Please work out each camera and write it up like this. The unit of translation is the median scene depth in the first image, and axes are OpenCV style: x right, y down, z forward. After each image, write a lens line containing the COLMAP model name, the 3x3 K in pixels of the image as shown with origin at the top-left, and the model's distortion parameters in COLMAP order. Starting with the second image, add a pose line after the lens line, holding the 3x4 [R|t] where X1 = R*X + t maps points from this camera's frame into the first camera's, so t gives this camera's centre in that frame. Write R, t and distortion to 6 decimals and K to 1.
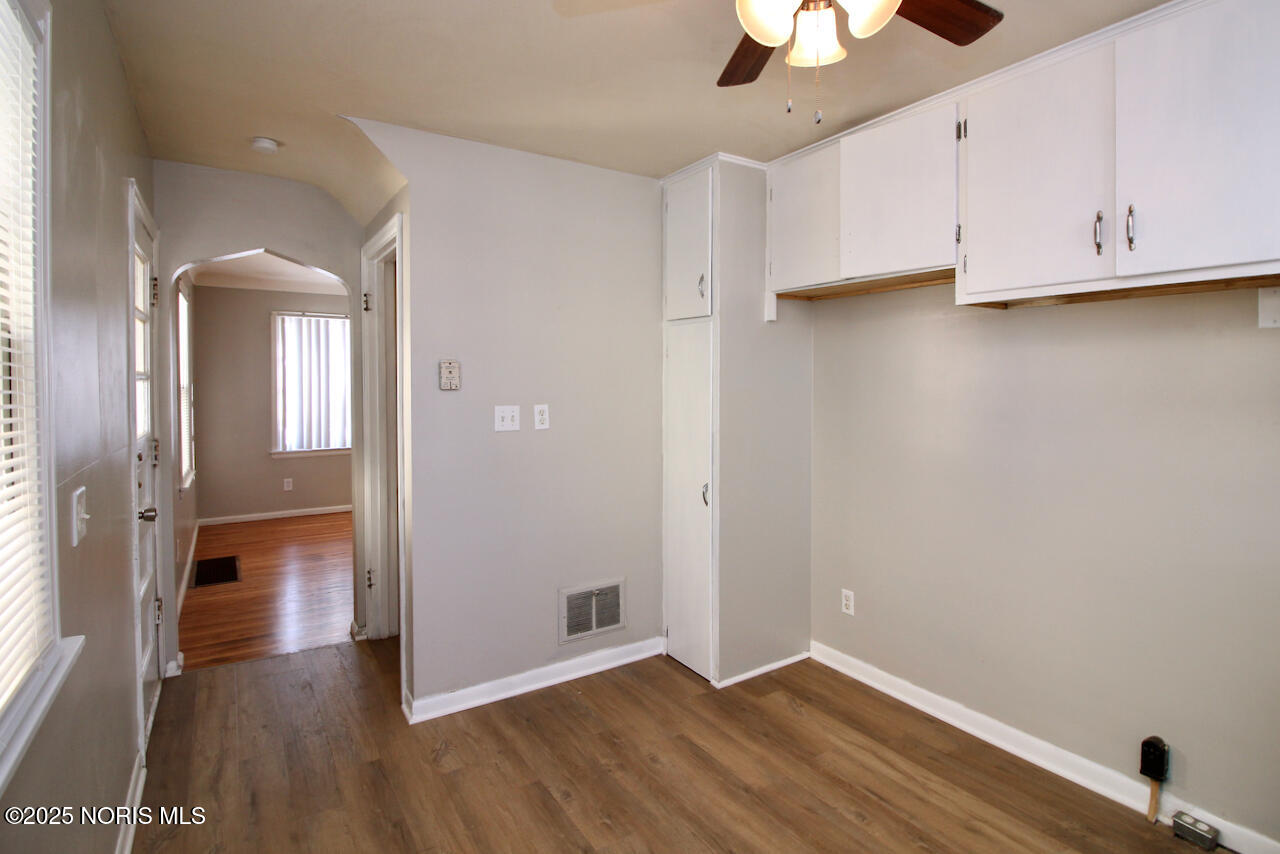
lens RADIAL K [[622.7, 0, 659.2], [0, 622.7, 388.1], [0, 0, 1]] dist [-0.010115, -0.006885]
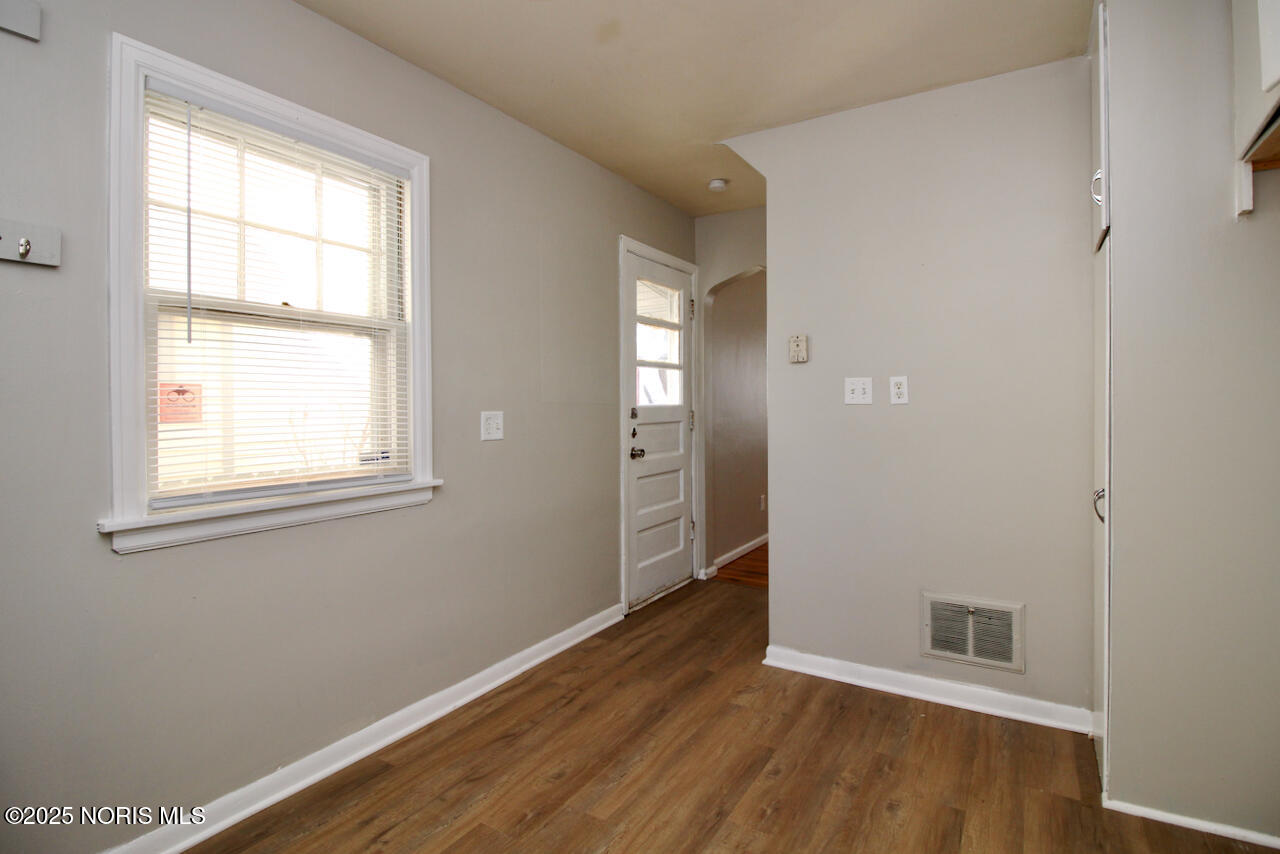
lens RADIAL K [[622.7, 0, 703.3], [0, 622.7, 405.0], [0, 0, 1]] dist [-0.010115, -0.006885]
pose [[0.454196, -0.003264, -0.890896, 0.512284], [-0.002739, 0.999983, -0.005060, 0.078181], [0.890897, 0.004738, 0.454180, 0.368527]]
